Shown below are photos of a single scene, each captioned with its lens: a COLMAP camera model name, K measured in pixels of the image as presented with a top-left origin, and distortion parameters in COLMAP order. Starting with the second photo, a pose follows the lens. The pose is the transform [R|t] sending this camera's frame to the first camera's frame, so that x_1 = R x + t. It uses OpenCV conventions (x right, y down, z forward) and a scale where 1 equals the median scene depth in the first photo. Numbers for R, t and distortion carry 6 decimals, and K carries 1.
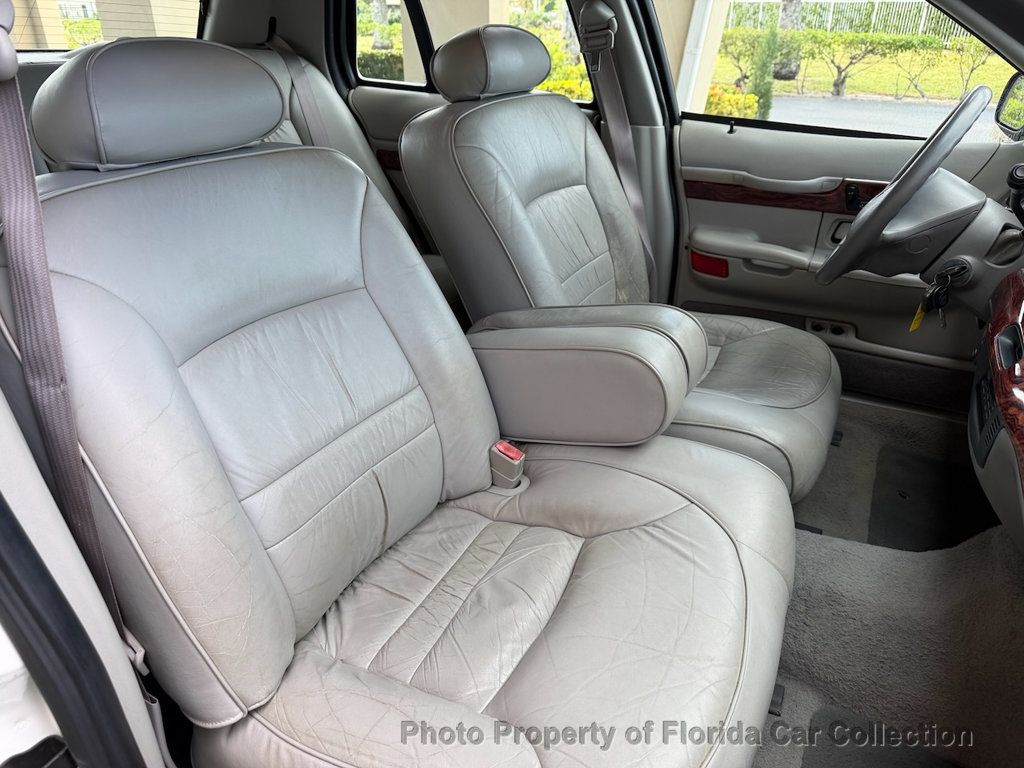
lens RADIAL K [[724.9, 0, 516.4], [0, 724.9, 384.1], [0, 0, 1]] dist [0.039825, -0.054419]
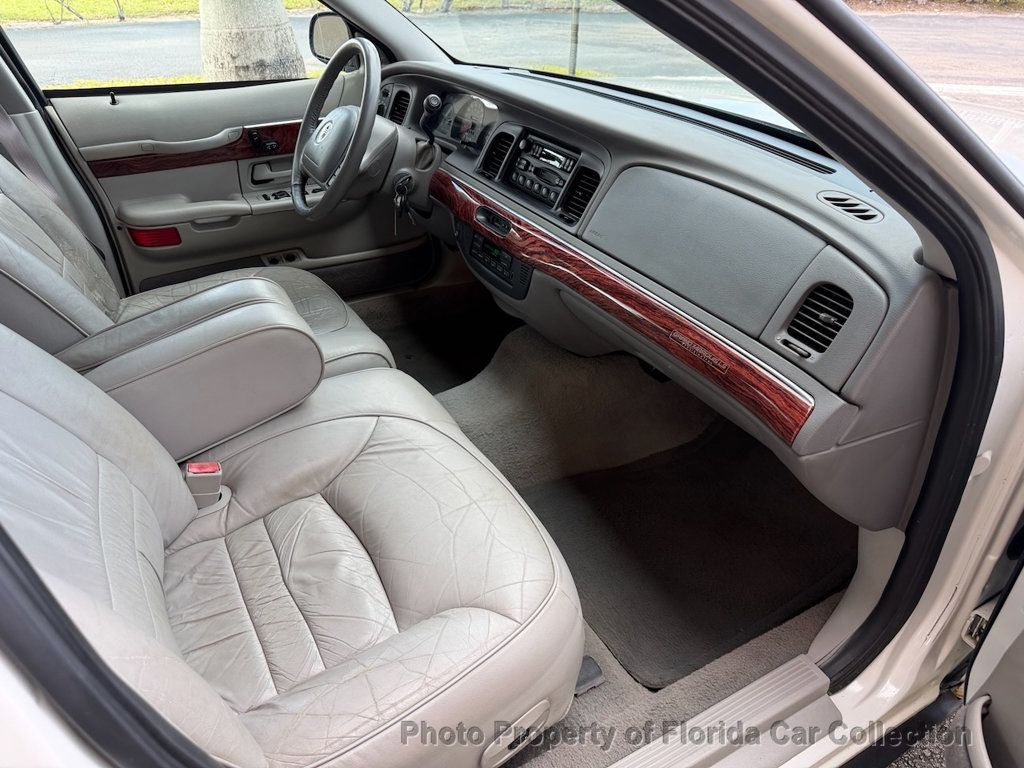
lens RADIAL K [[724.9, 0, 513.0], [0, 724.9, 385.6], [0, 0, 1]] dist [0.039825, -0.054419]
pose [[0.547053, -0.450898, 0.705283, -0.296412], [0.380629, 0.884383, 0.270164, -0.079471], [-0.745557, 0.120658, 0.655429, 0.012888]]
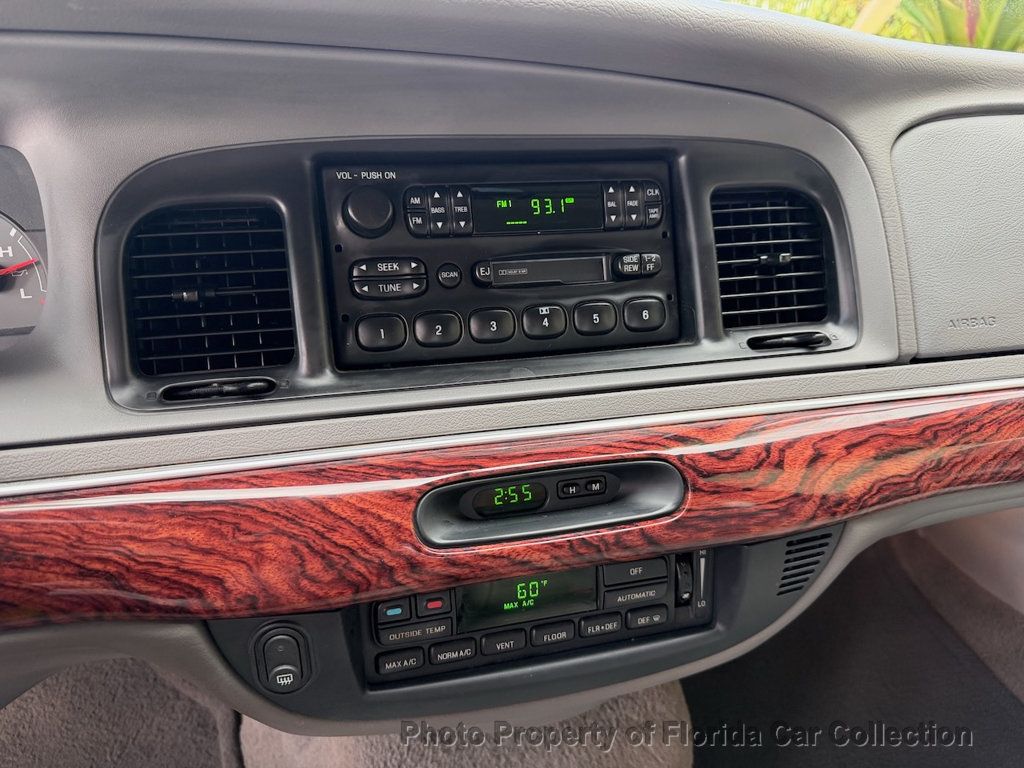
lens RADIAL K [[724.9, 0, 499.0], [0, 724.9, 386.4], [0, 0, 1]] dist [0.039825, -0.054419]
pose [[-0.656269, -0.403275, 0.637715, 0.271548], [0.302294, 0.633860, 0.711927, -0.209338], [-0.691324, 0.659993, -0.294075, 0.623101]]
